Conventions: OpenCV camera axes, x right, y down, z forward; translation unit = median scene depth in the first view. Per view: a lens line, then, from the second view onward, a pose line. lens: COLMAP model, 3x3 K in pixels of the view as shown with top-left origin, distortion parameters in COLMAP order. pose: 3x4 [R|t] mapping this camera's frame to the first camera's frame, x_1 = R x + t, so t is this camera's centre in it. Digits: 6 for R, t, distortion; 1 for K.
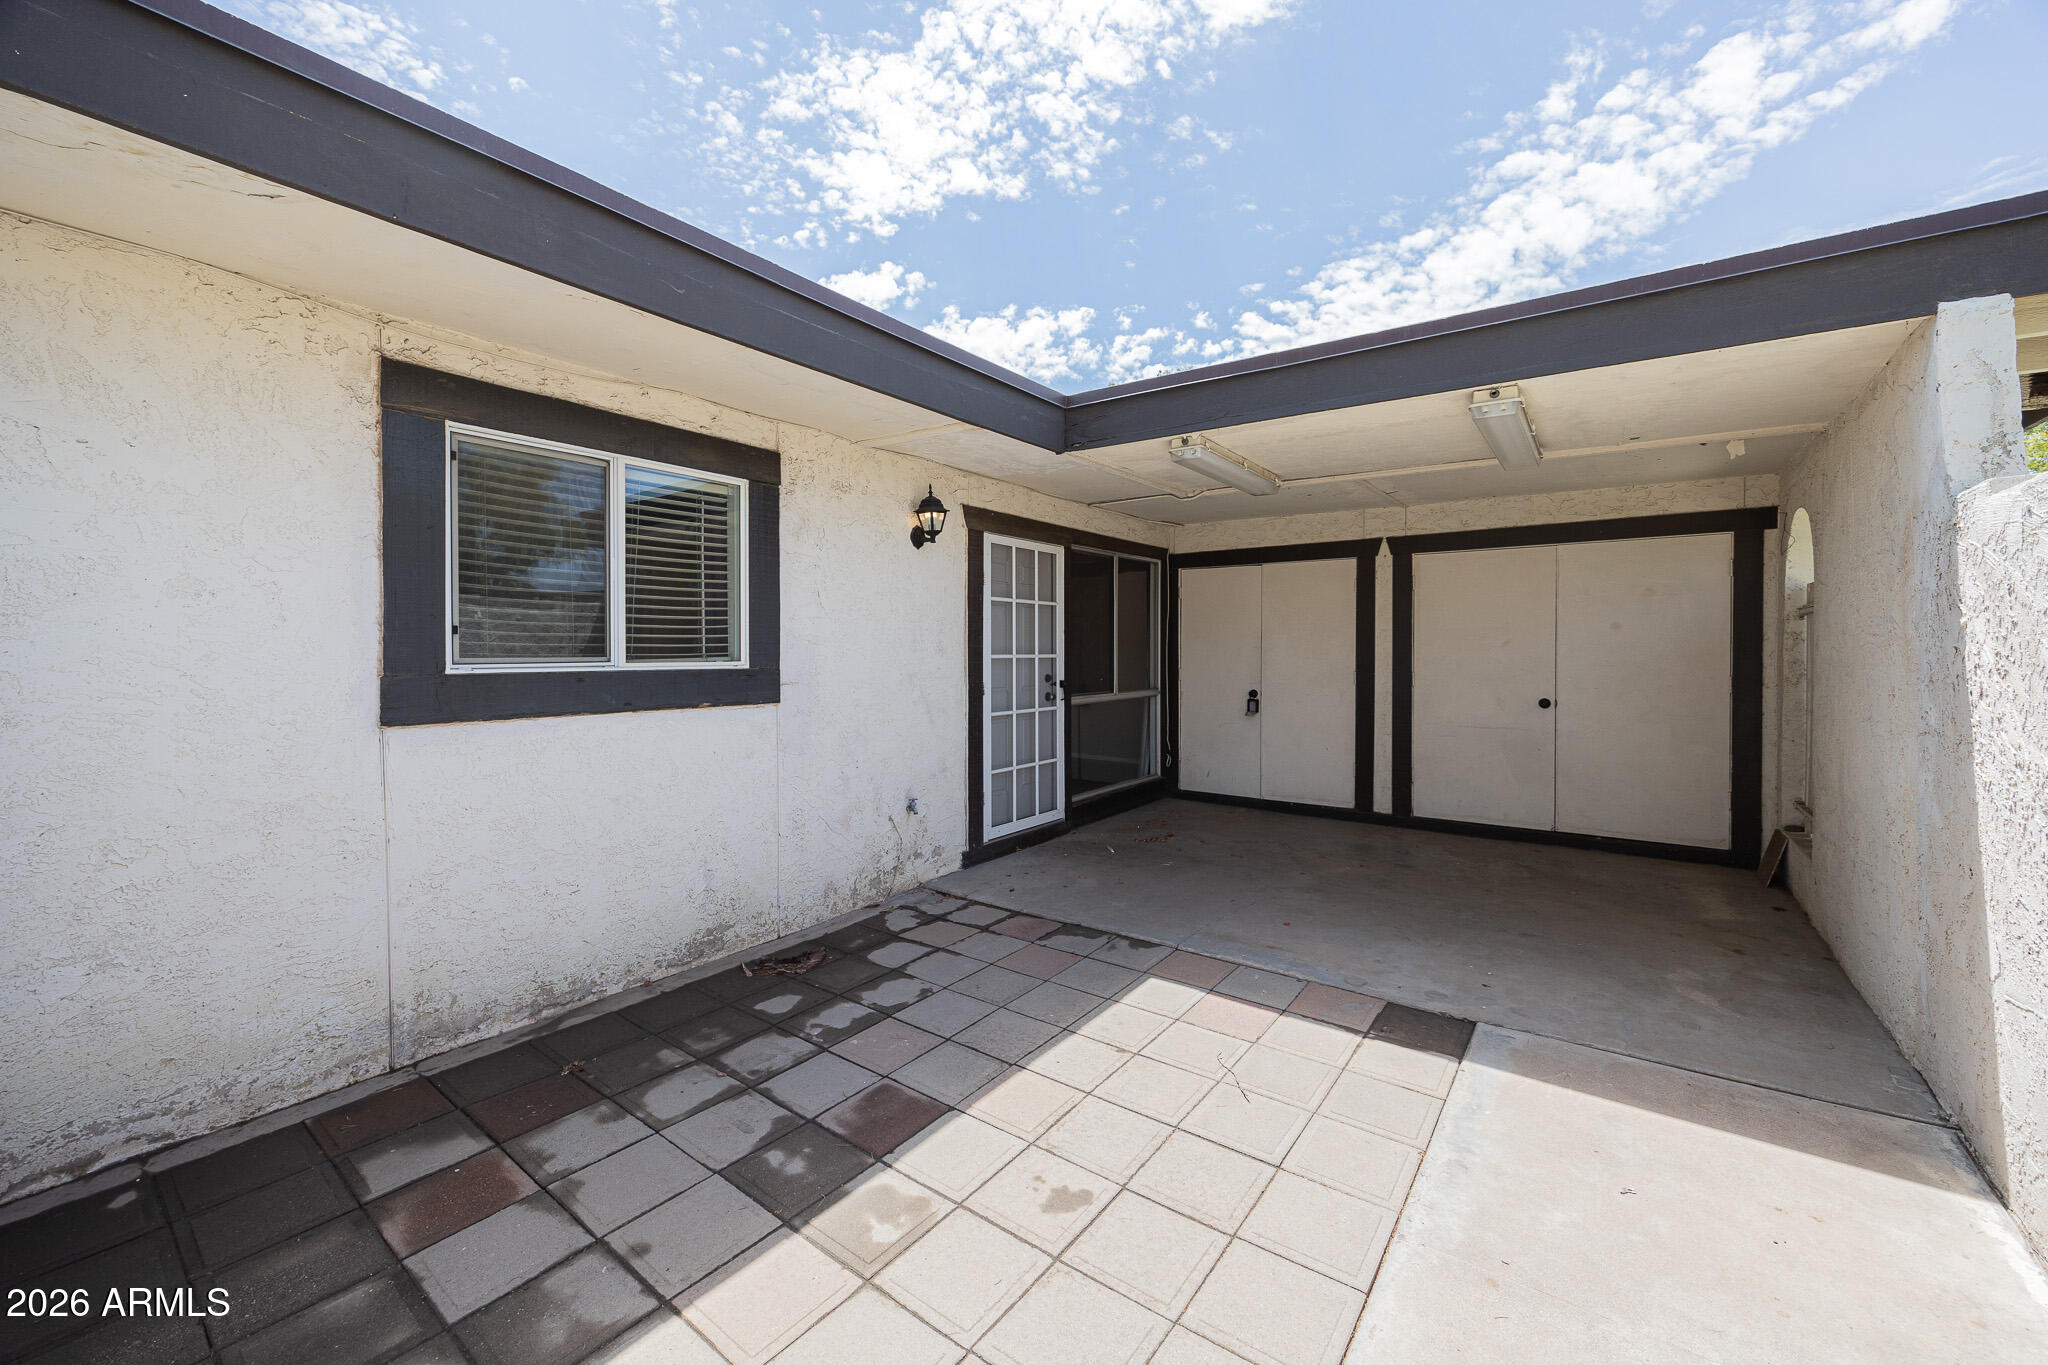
lens RADIAL K [[788.8, 0, 1052.9], [0, 788.8, 624.1], [0, 0, 1]] dist [-0.002649, 0.000117]
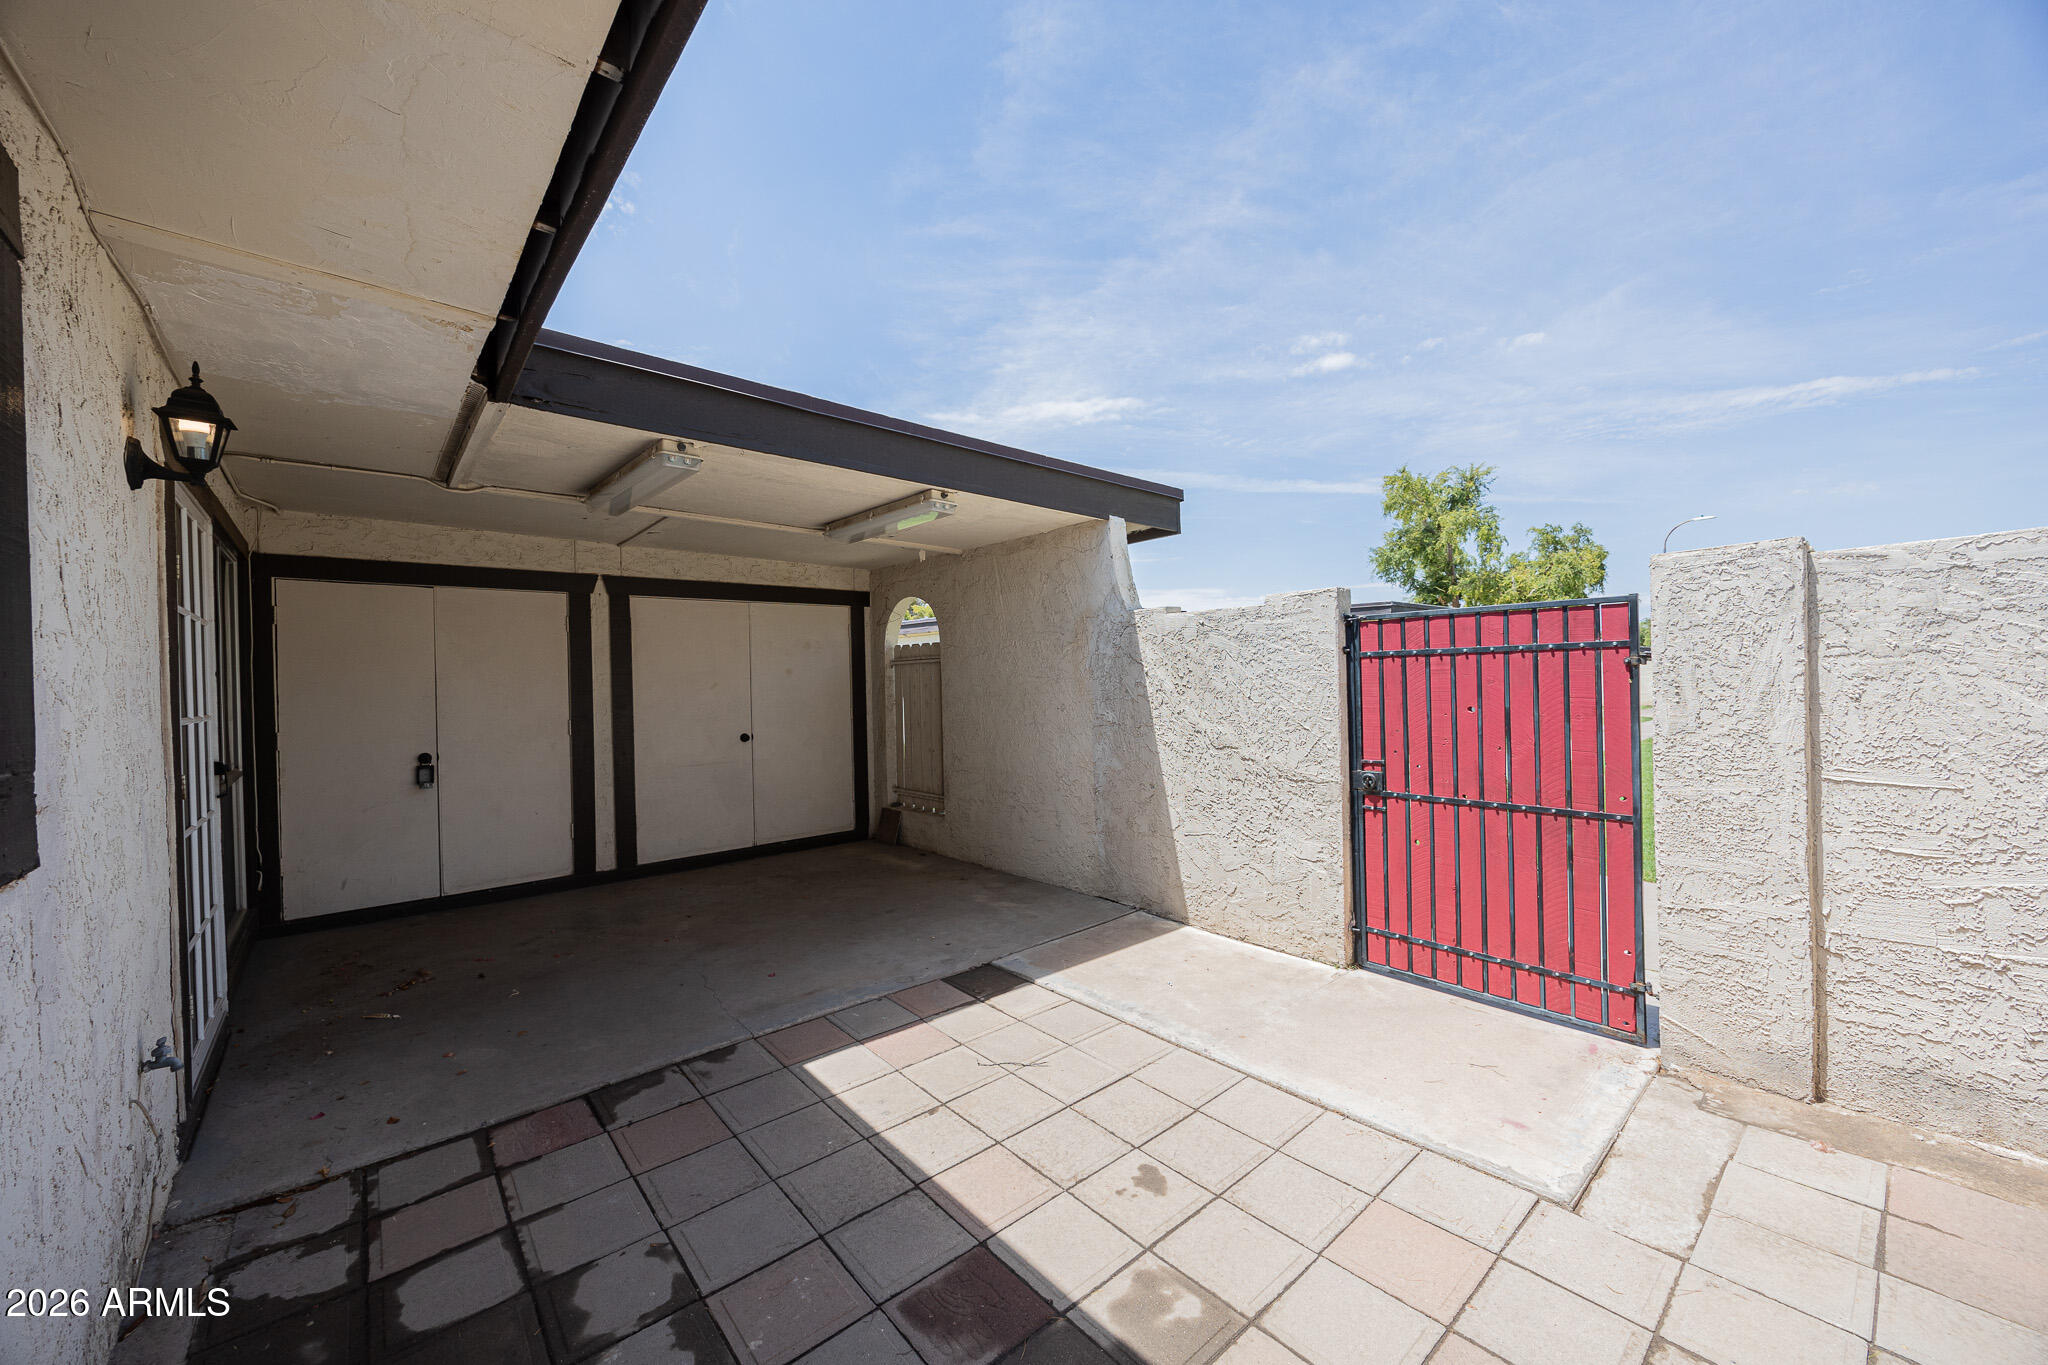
lens RADIAL K [[778.1, 0, 1021.1], [0, 778.1, 685.0], [0, 0, 1]] dist [-0.001175, -0.000090]
pose [[0.233303, -0.012154, 0.972328, -0.685258], [-0.011750, 0.999814, 0.015317, 0.000821], [-0.972333, -0.014998, 0.233117, 0.574257]]
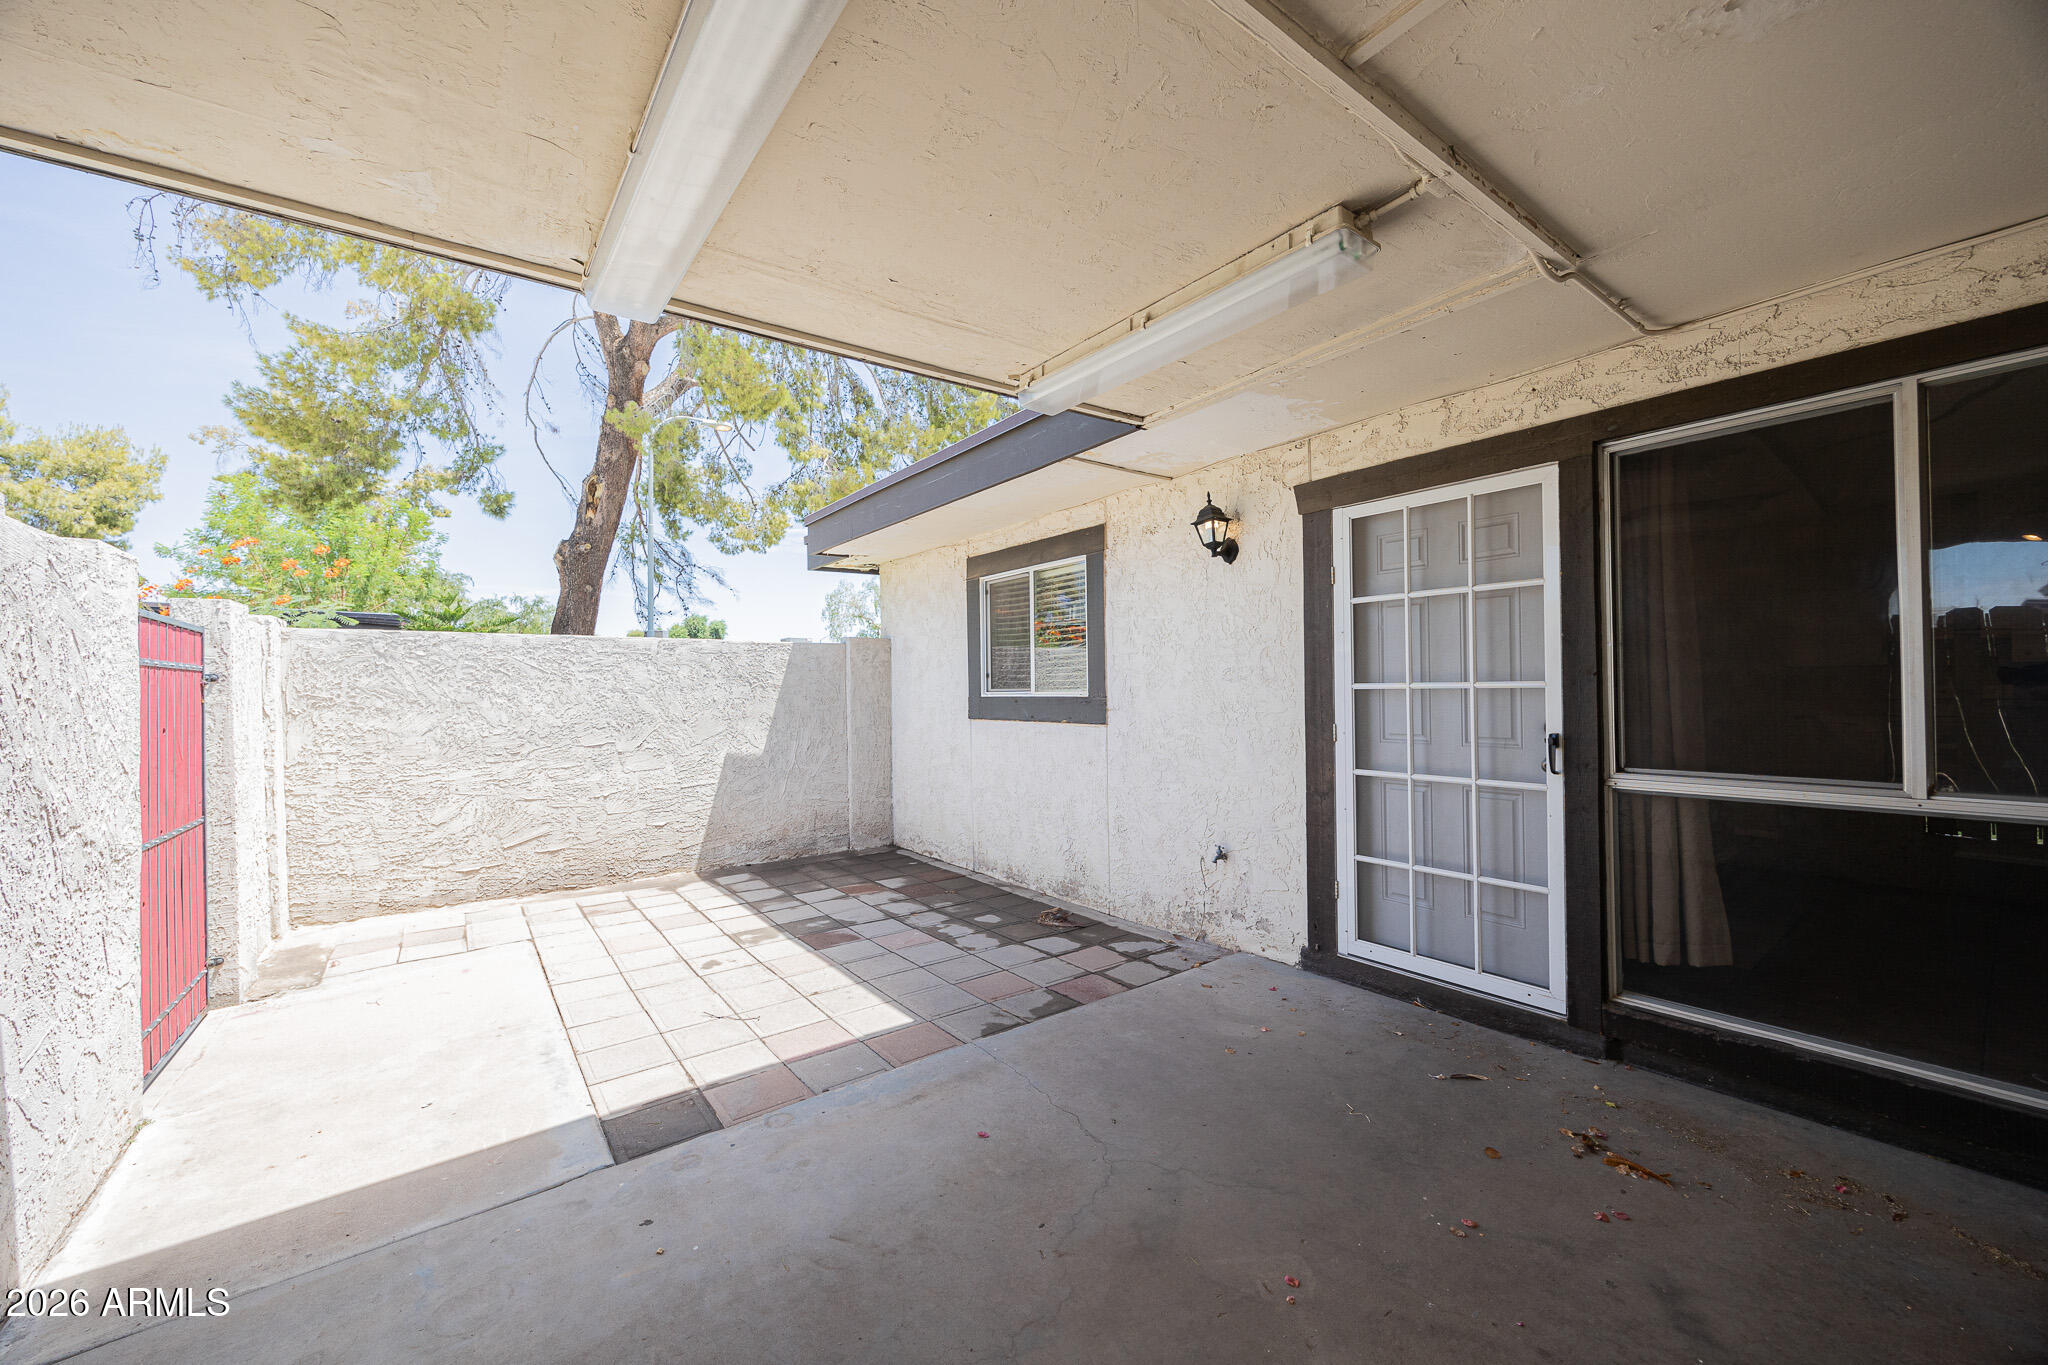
lens RADIAL K [[782.2, 0, 1004.3], [0, 782.2, 685.9], [0, 0, 1]] dist [-0.000457, 0.000038]
pose [[-0.320016, 0.002327, -0.947409, 1.034060], [0.051116, 0.998583, -0.014813, 0.053300], [0.946032, -0.053168, -0.319681, 1.475079]]
